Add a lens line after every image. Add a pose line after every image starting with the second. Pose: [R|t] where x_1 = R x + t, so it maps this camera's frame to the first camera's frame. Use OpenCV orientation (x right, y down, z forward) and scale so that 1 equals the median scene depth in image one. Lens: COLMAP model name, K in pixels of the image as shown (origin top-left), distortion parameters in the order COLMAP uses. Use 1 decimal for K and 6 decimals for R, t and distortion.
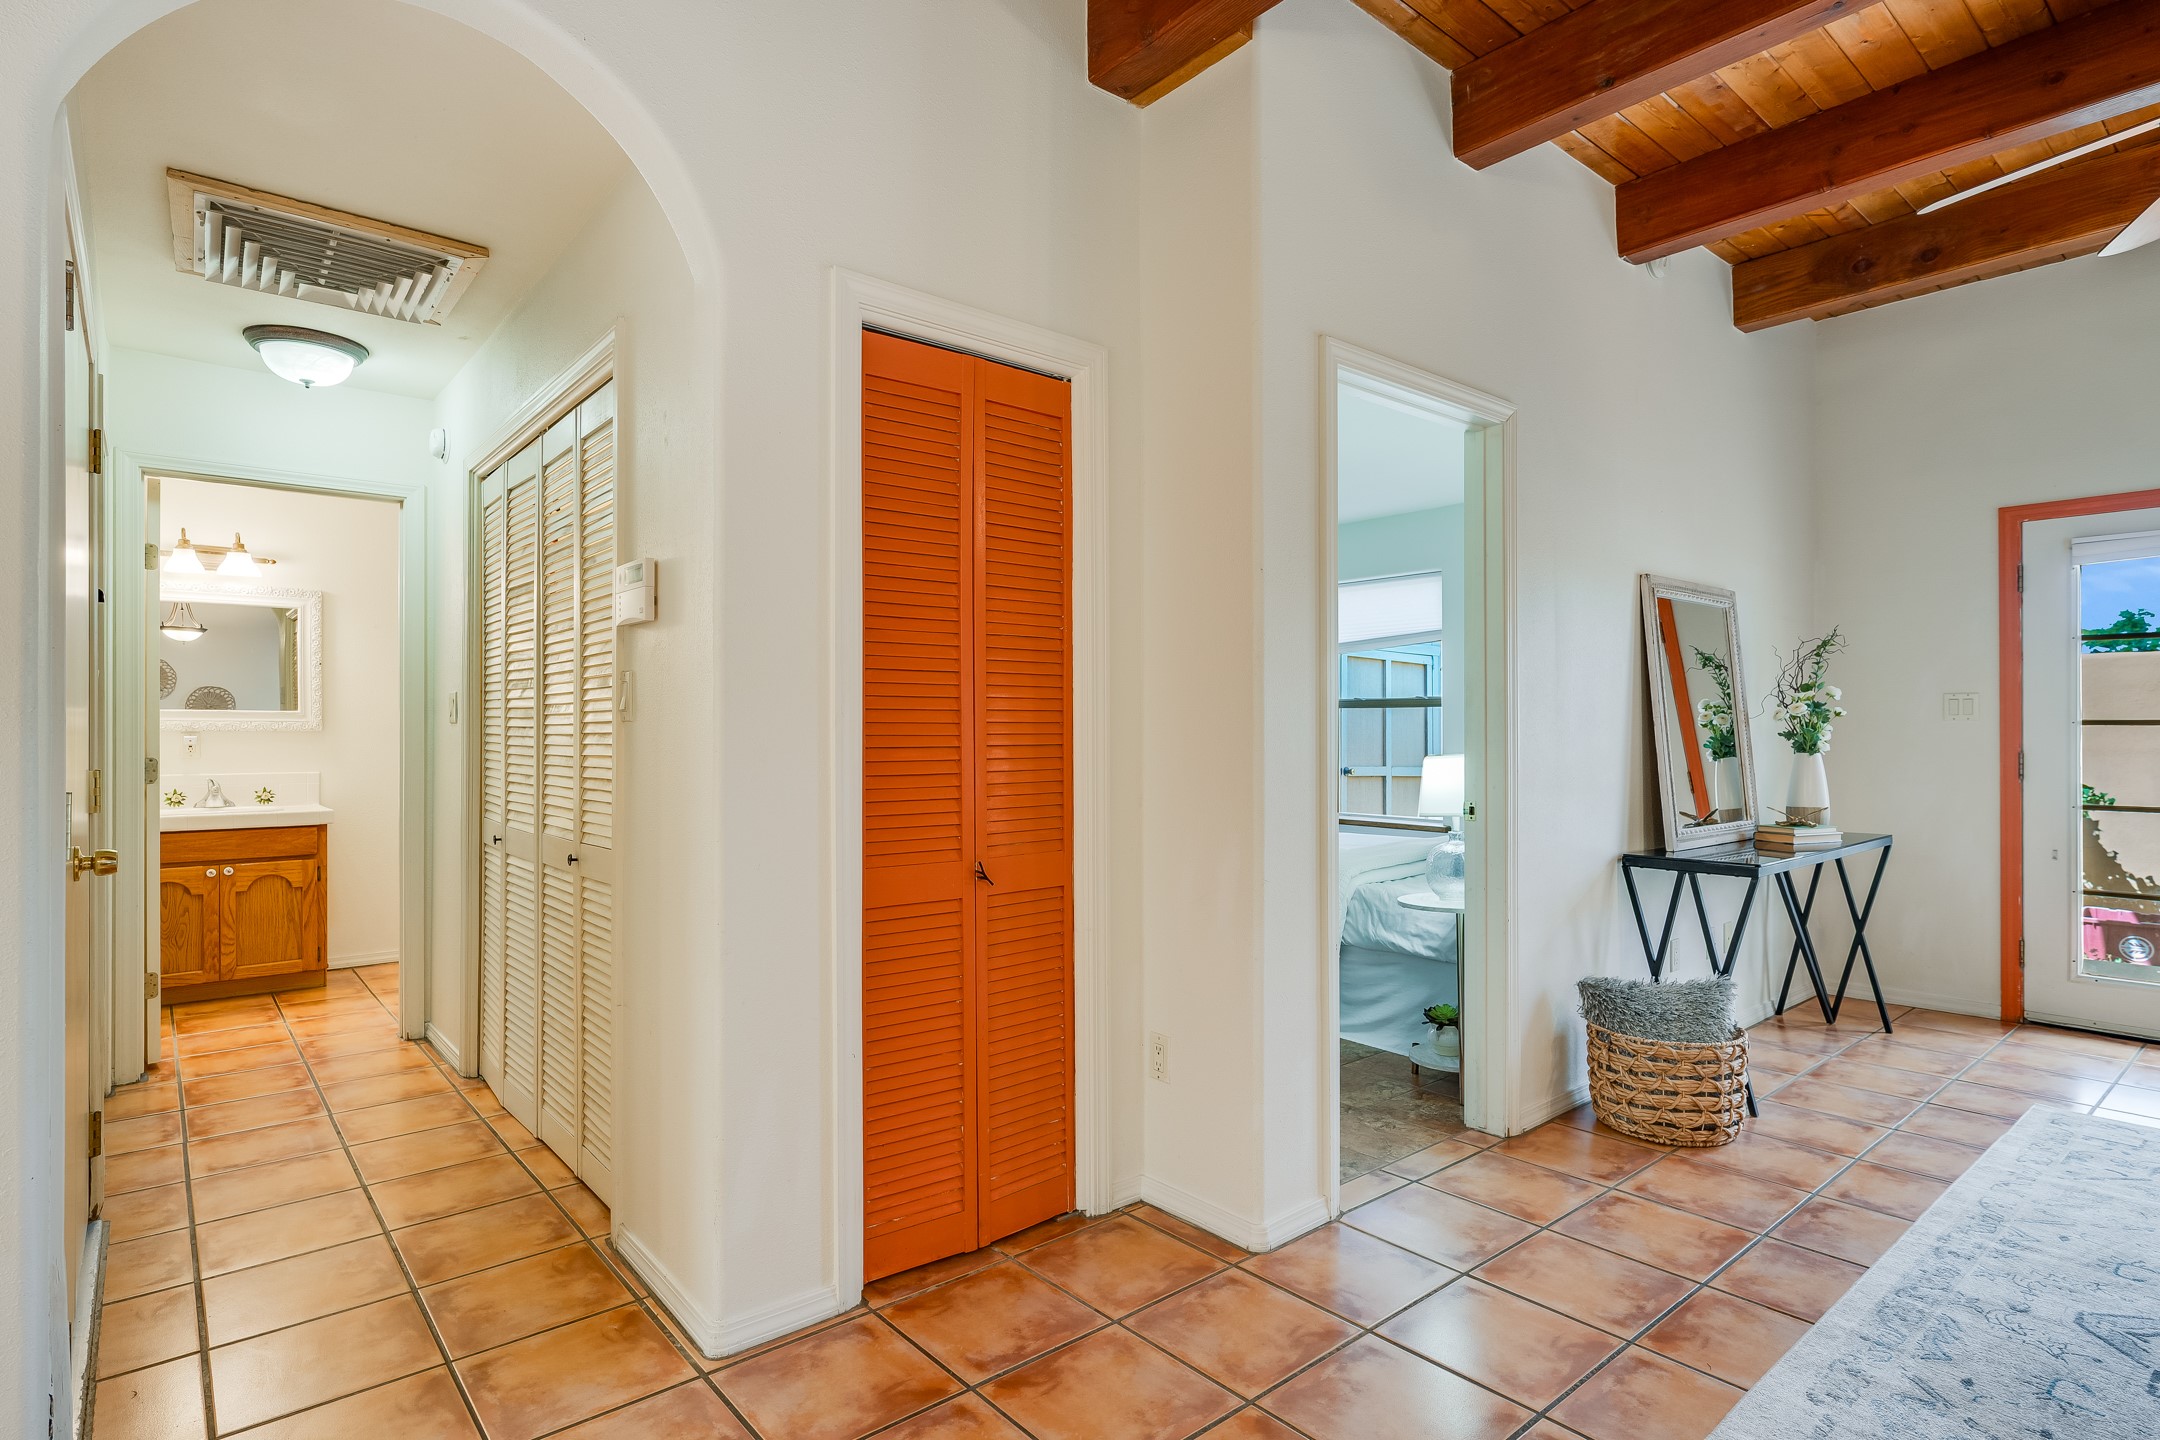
lens RADIAL K [[1089.6, 0, 1069.8], [0, 1089.6, 726.4], [0, 0, 1]] dist [-0.002770, 0.000008]
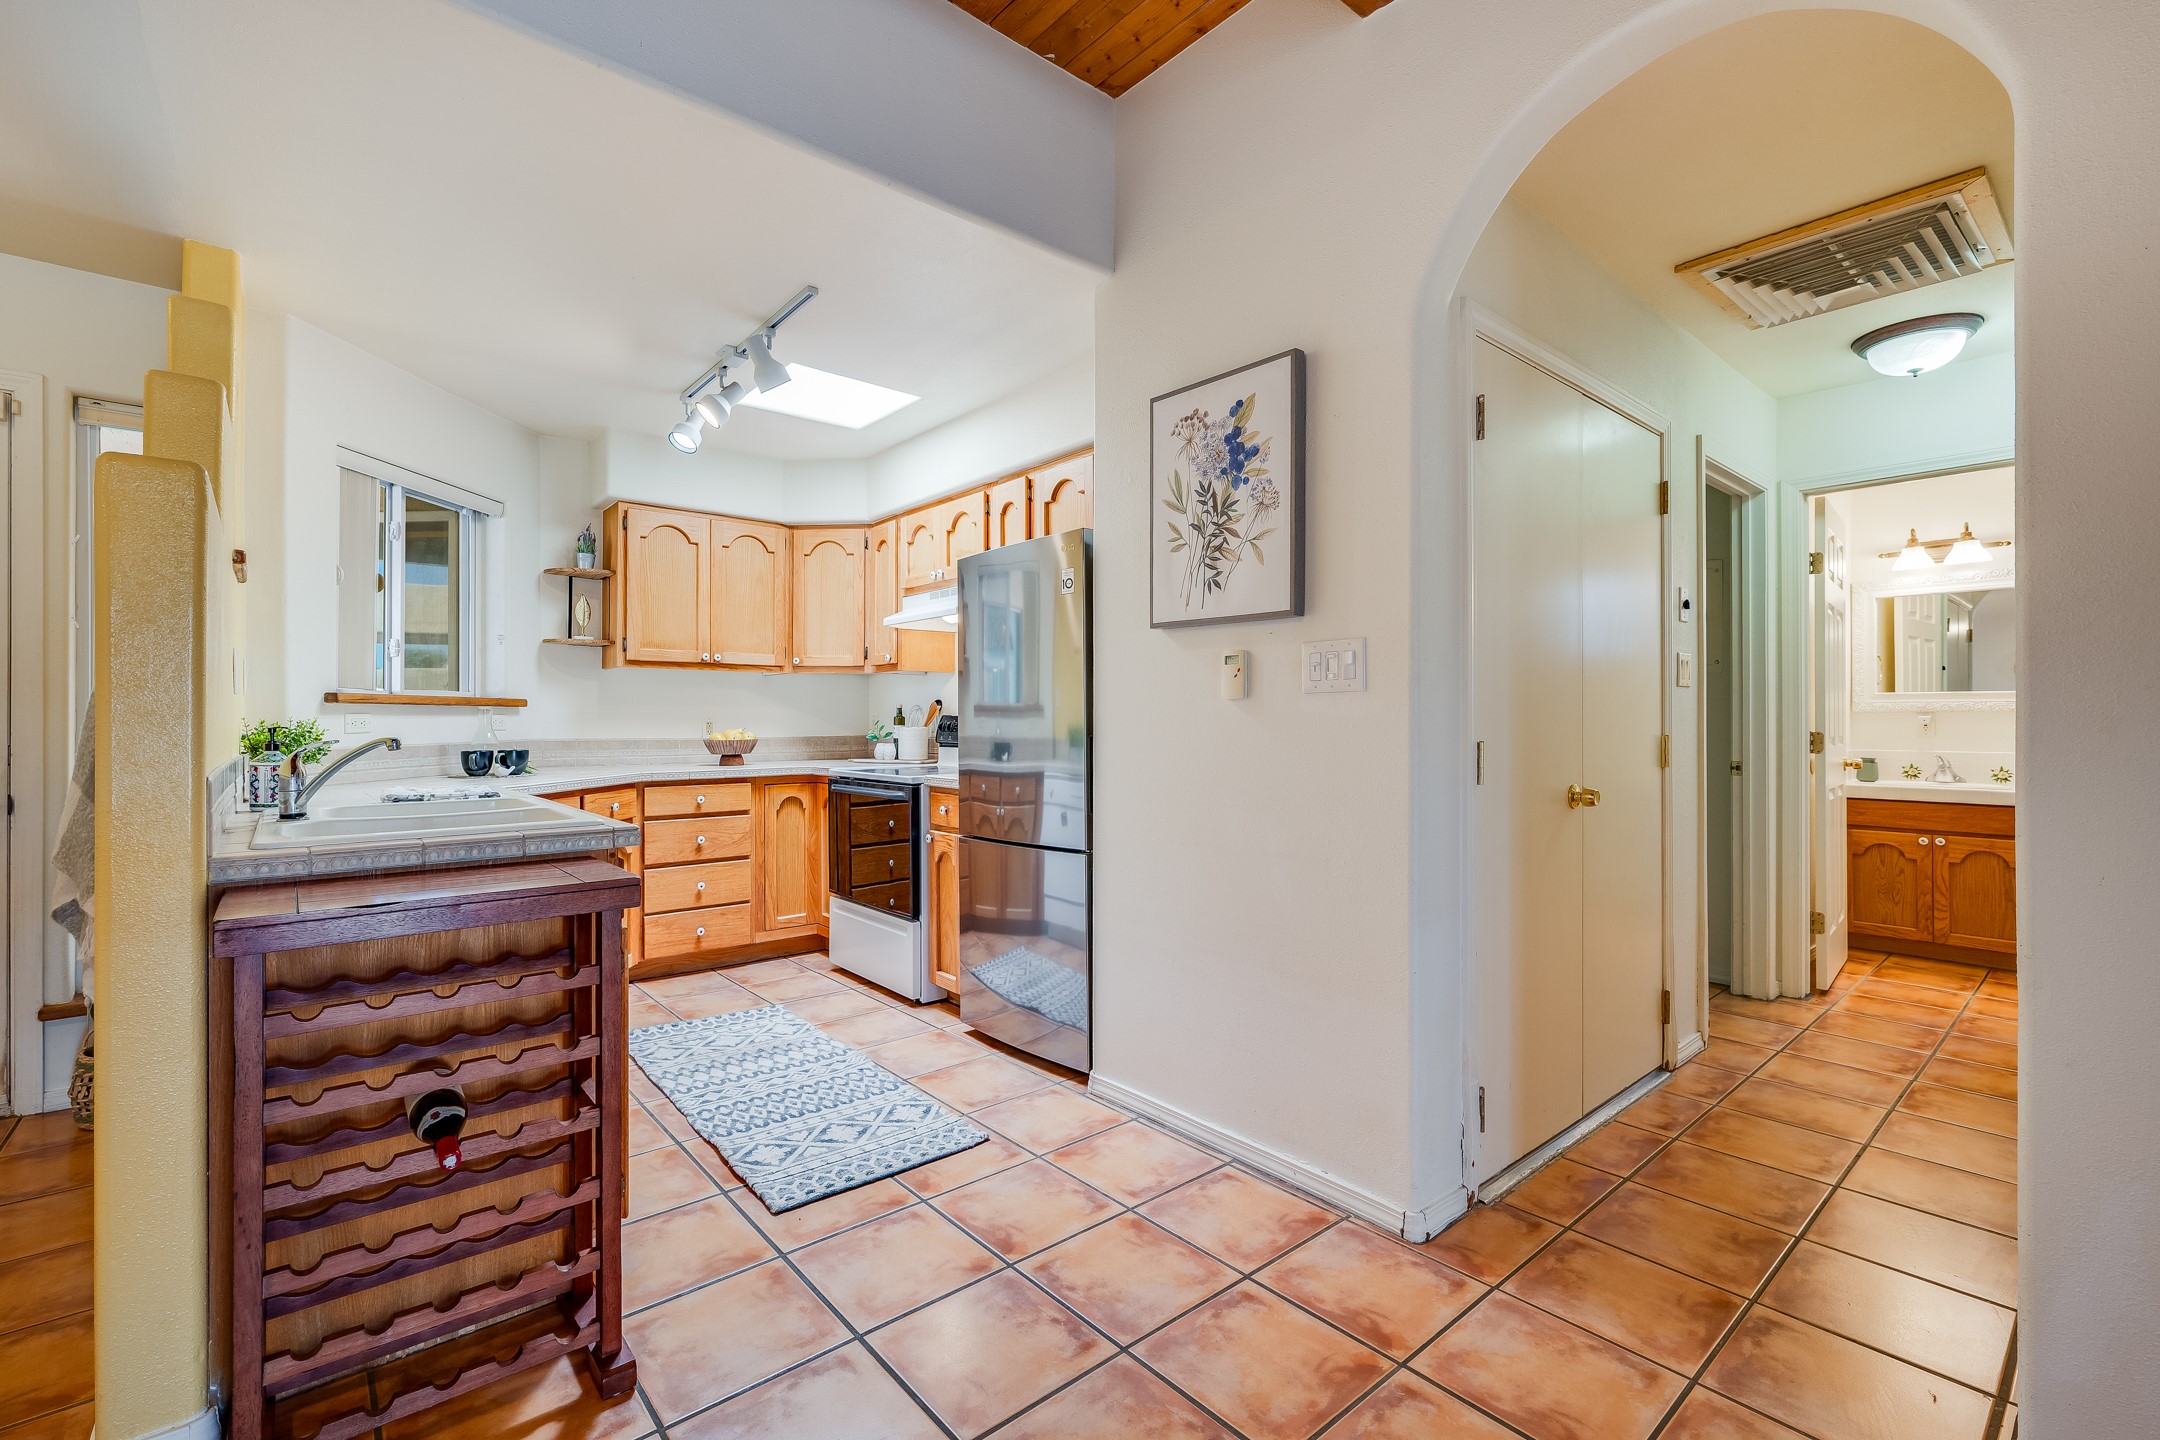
lens RADIAL K [[927.4, 0, 1069.9], [0, 927.4, 720.6], [0, 0, 1]] dist [-0.002133, -0.000243]
pose [[0.010314, 0.002805, -0.999943, 0.211585], [0.003547, 0.999990, 0.002841, 0.013726], [0.999941, -0.003577, 0.010304, 0.224096]]
